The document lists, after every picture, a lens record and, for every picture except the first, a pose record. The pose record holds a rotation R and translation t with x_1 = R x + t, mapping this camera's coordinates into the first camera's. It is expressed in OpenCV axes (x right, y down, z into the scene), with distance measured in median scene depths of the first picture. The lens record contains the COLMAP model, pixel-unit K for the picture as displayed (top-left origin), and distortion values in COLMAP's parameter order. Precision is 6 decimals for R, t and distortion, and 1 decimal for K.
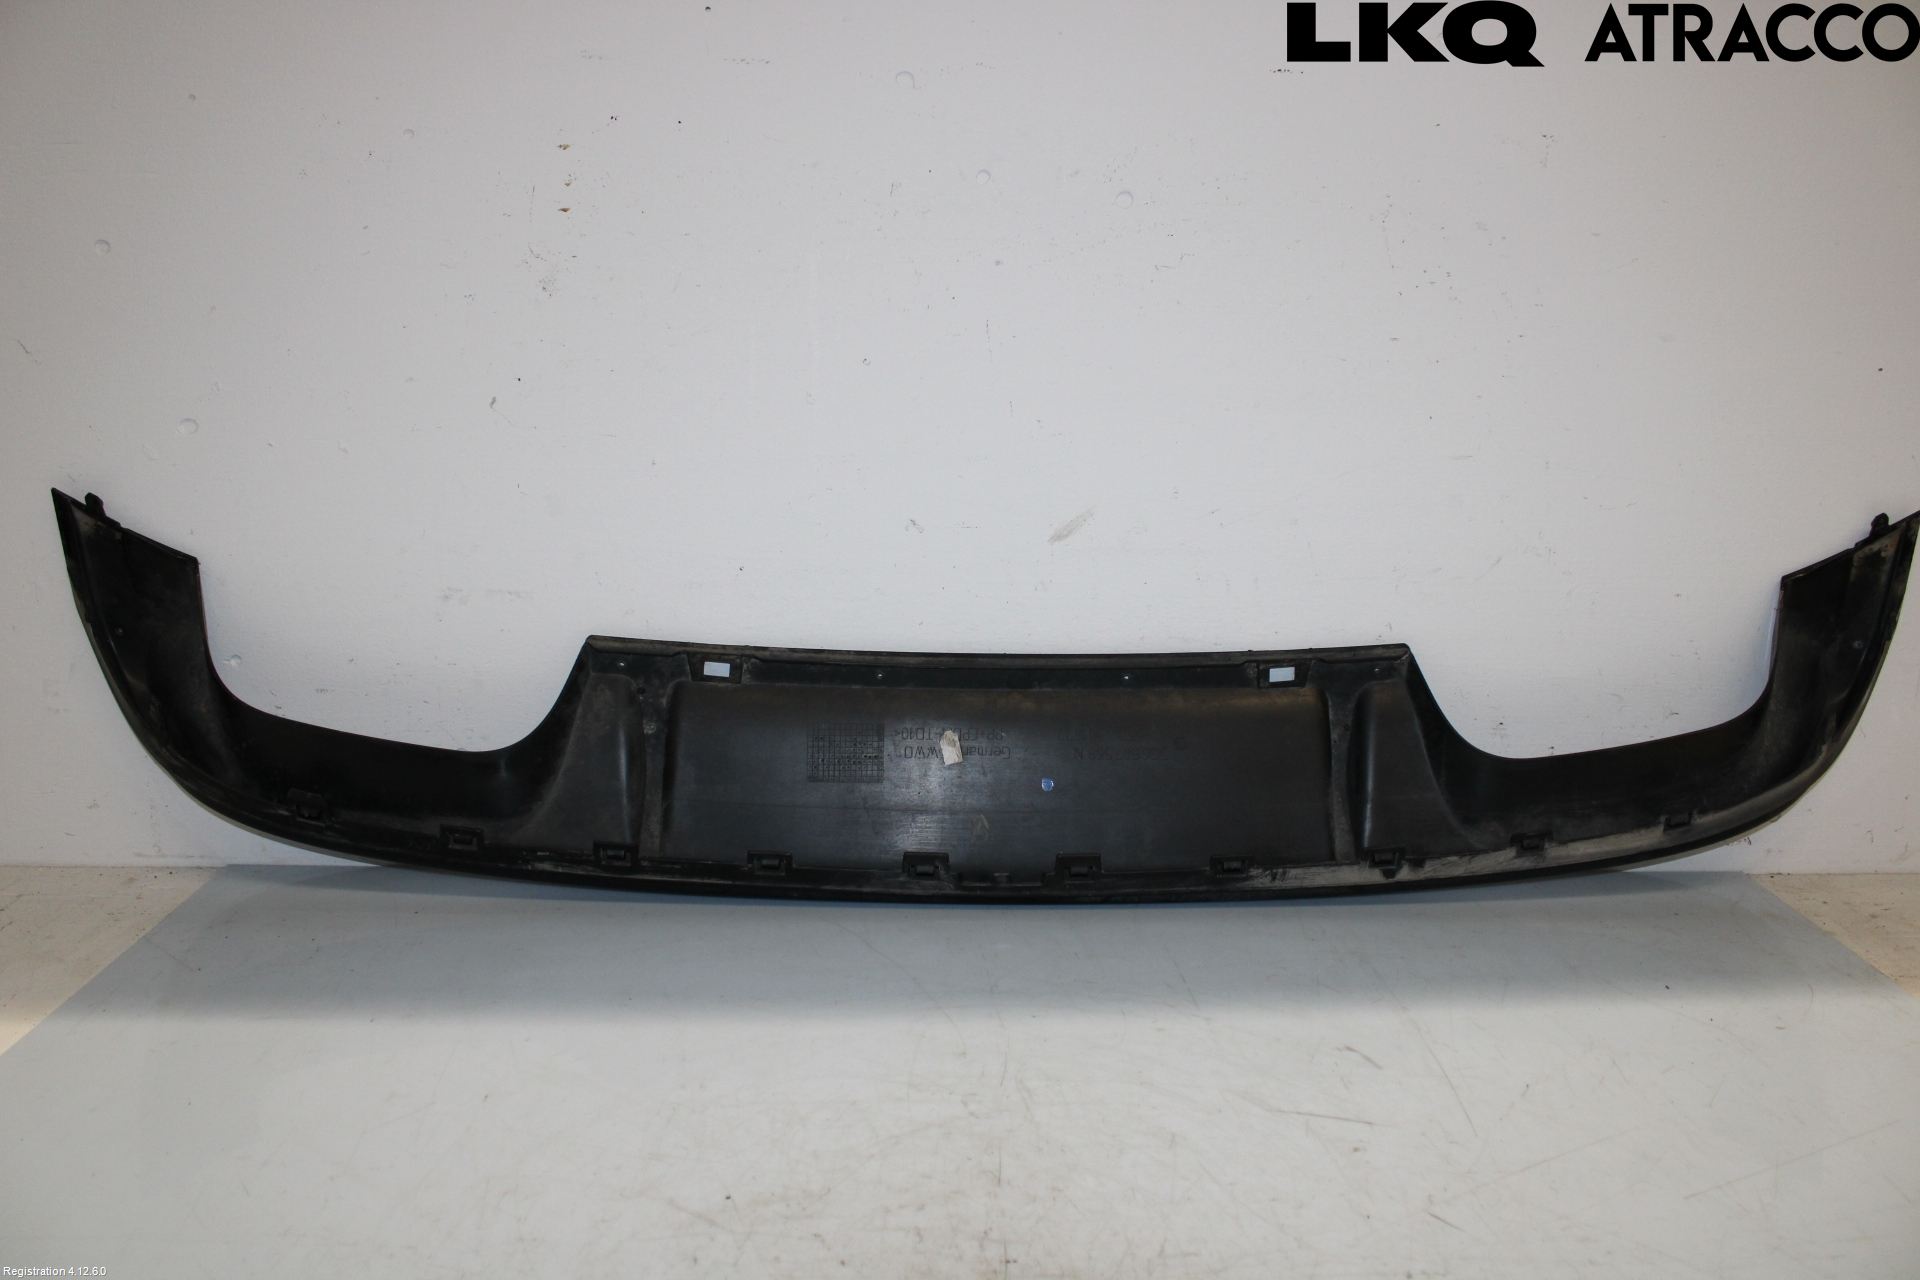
lens RADIAL K [[1643.3, 0, 960.0], [0, 1643.3, 640.0], [0, 0, 1]] dist [-0.159803, 0.155233]
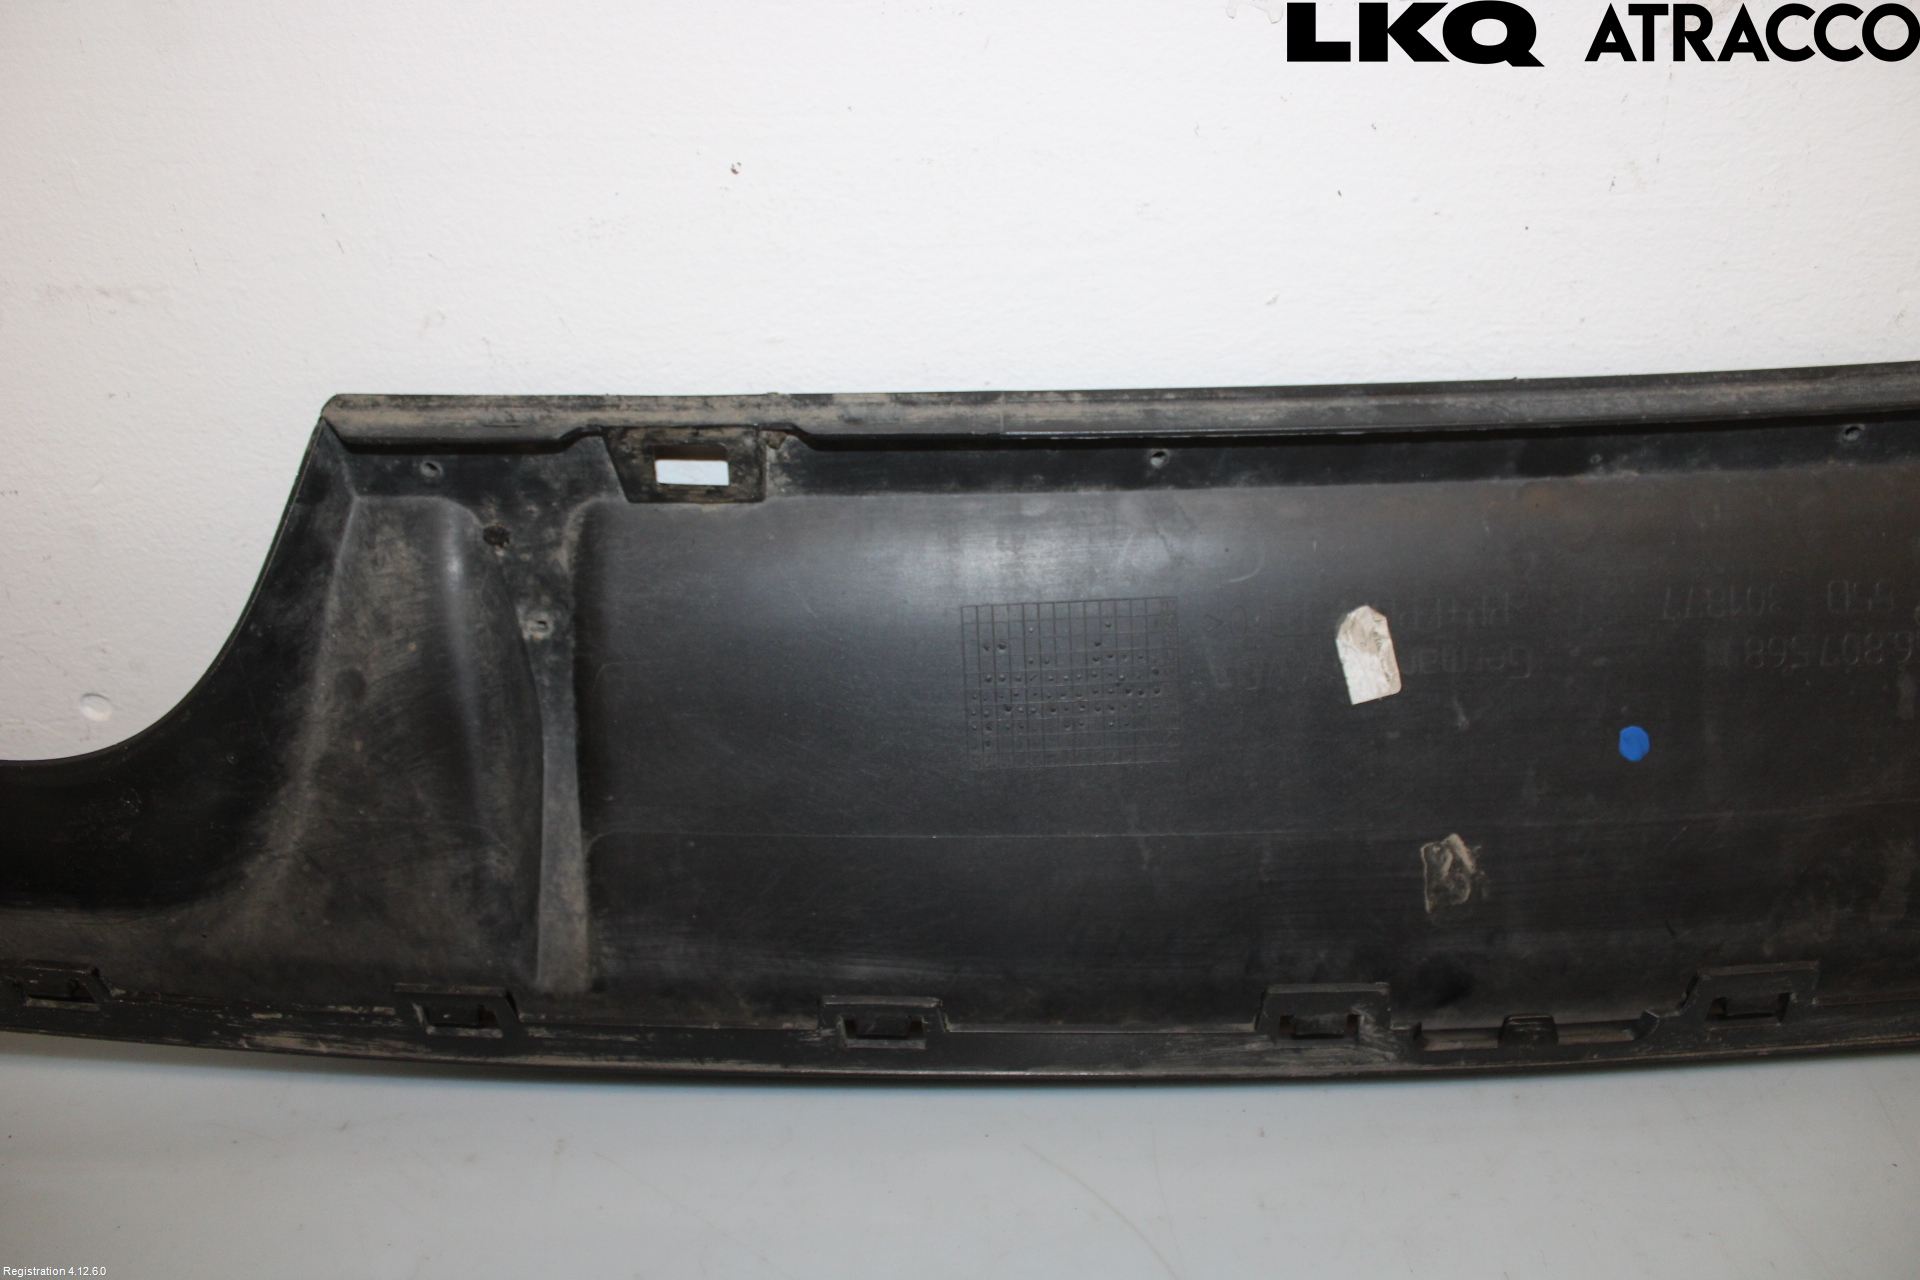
lens RADIAL K [[1561.4, 0, 955.5], [0, 1561.4, 628.0], [0, 0, 1]] dist [-0.164191, 0.133145]
pose [[0.996418, -0.042950, -0.072840, -0.069598], [0.059887, 0.966576, 0.249289, -0.028367], [0.059698, -0.252758, 0.965686, 0.673537]]
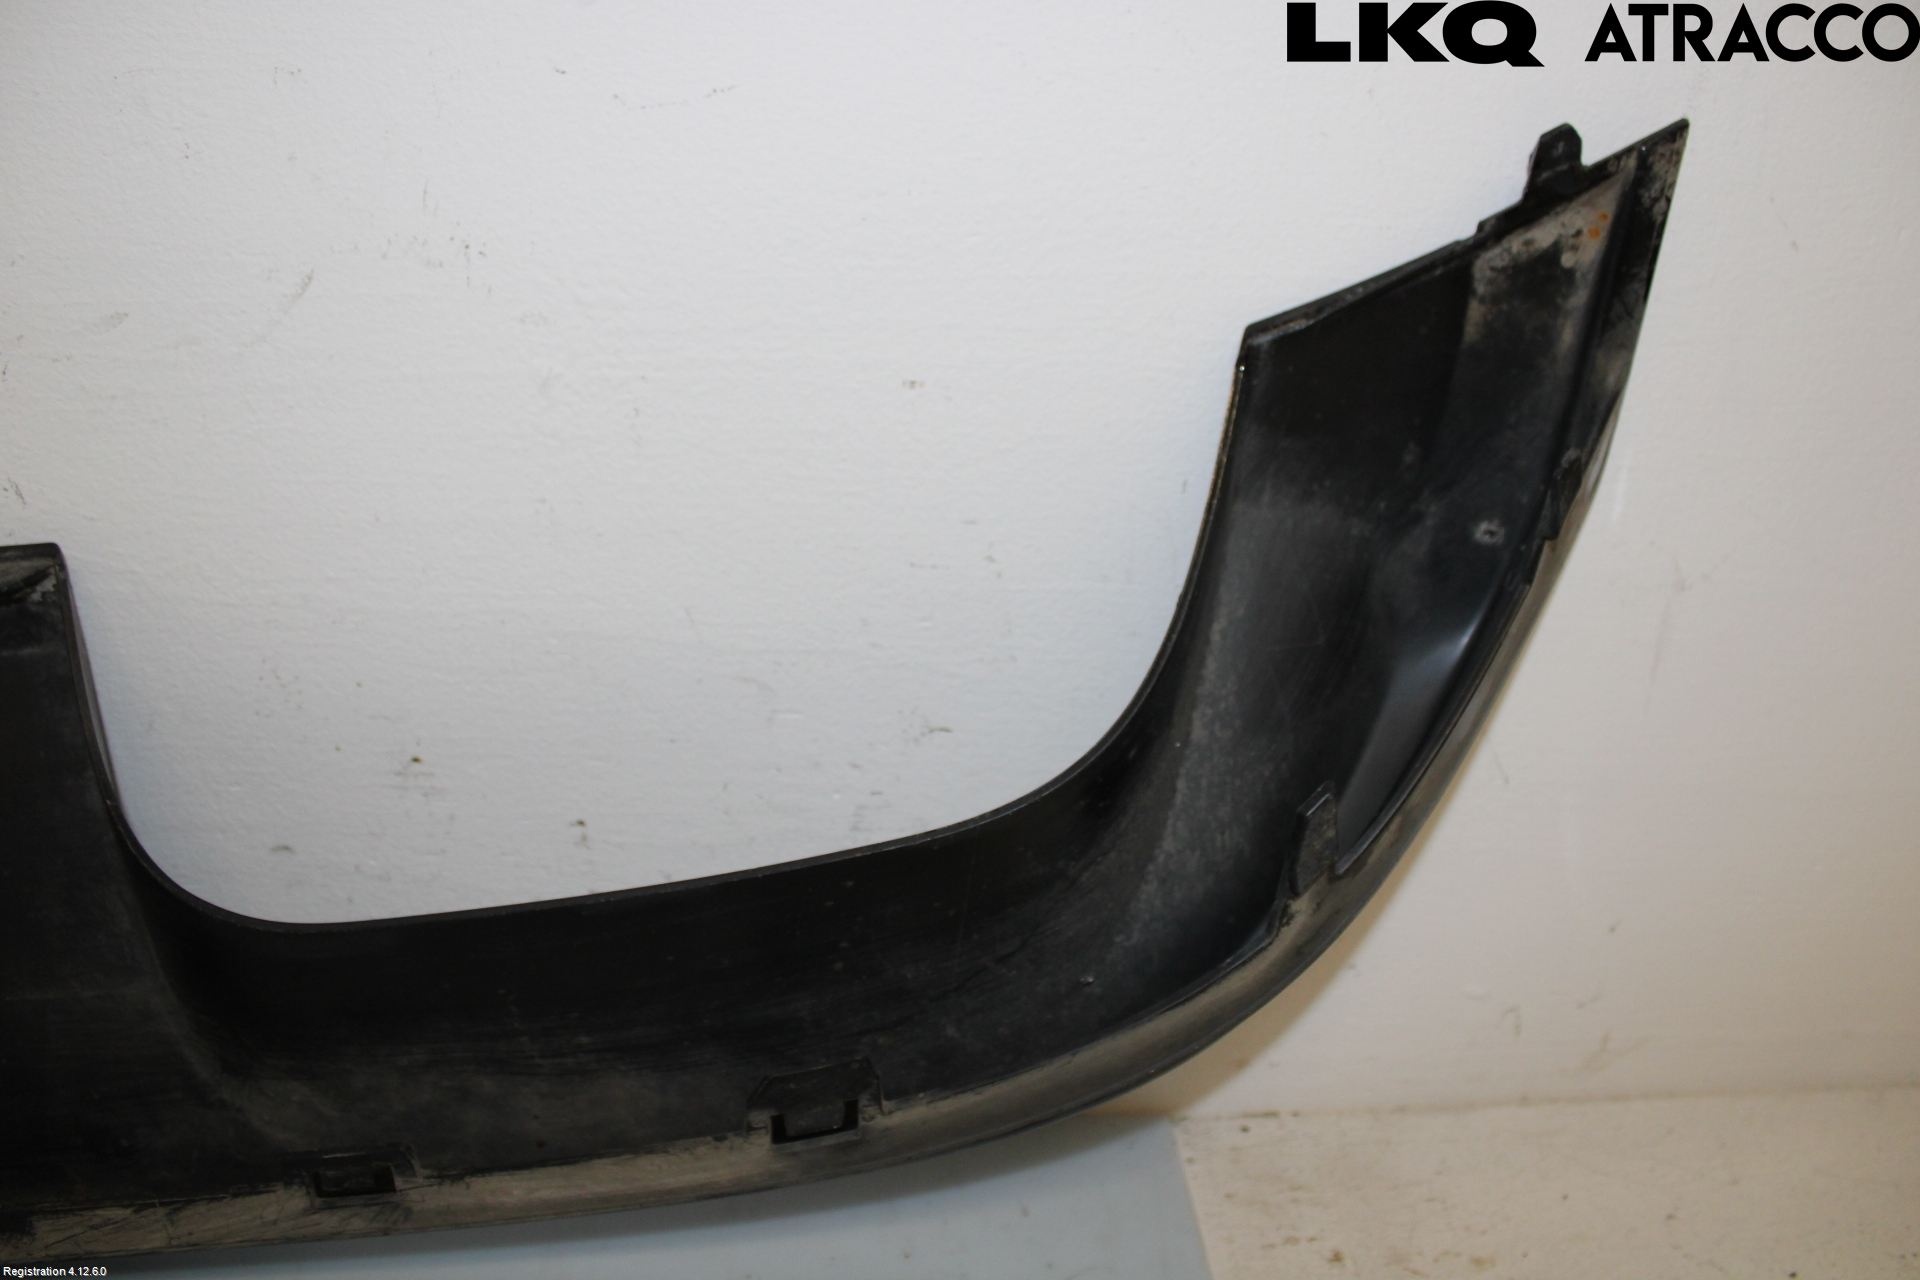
lens RADIAL K [[1561.4, 0, 955.5], [0, 1561.4, 628.0], [0, 0, 1]] dist [-0.164191, 0.133145]
pose [[0.999635, -0.005616, 0.026434, 0.455801], [0.000988, 0.985109, 0.171929, -0.033921], [-0.027005, -0.171840, 0.984755, 0.696383]]
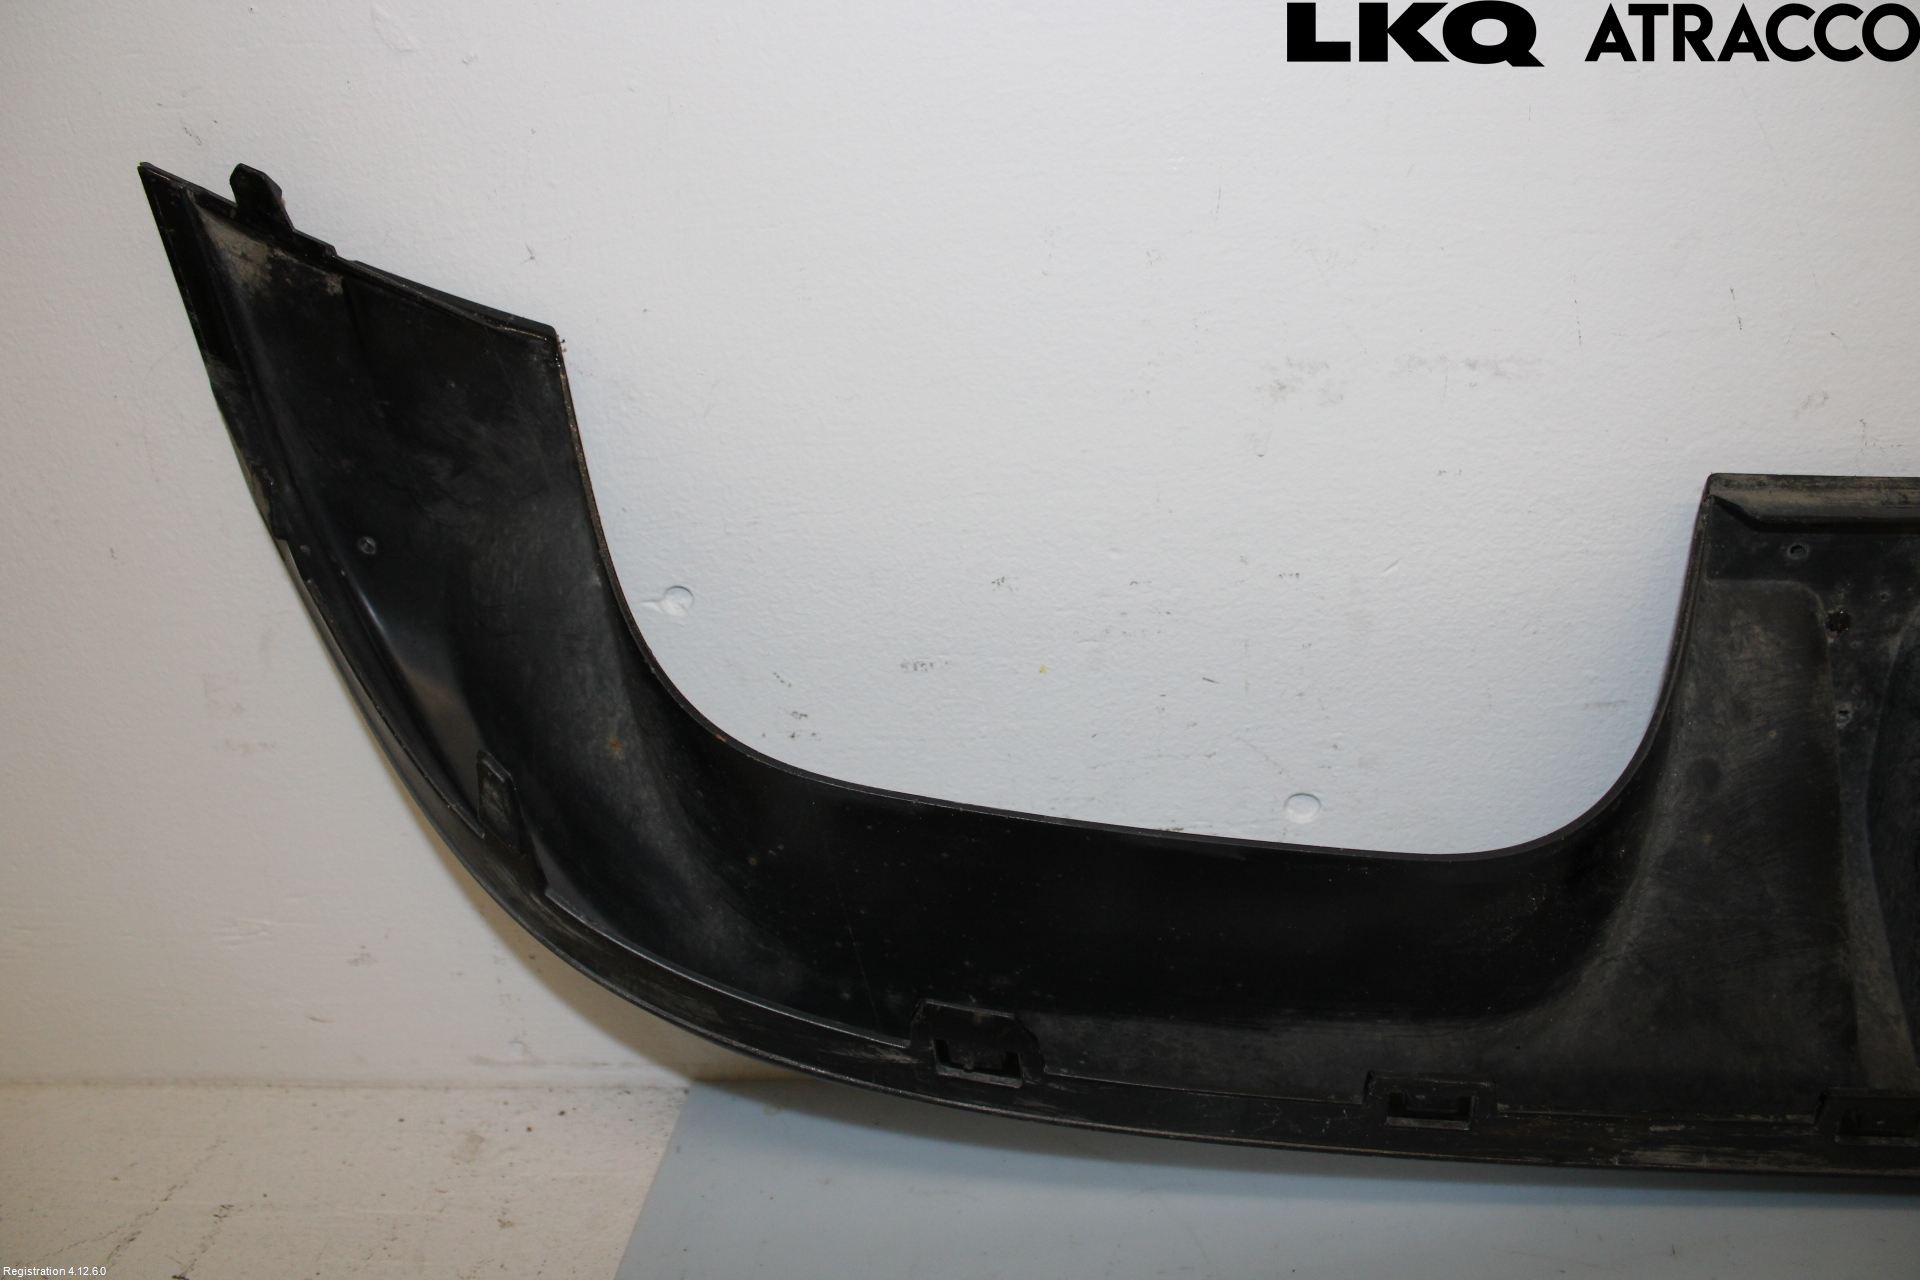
lens RADIAL K [[1561.4, 0, 955.5], [0, 1561.4, 628.0], [0, 0, 1]] dist [-0.164191, 0.133145]
pose [[0.990171, -0.051752, -0.129938, -0.345210], [0.070828, 0.986631, 0.146773, -0.029166], [0.120605, -0.154533, 0.980599, 0.659598]]
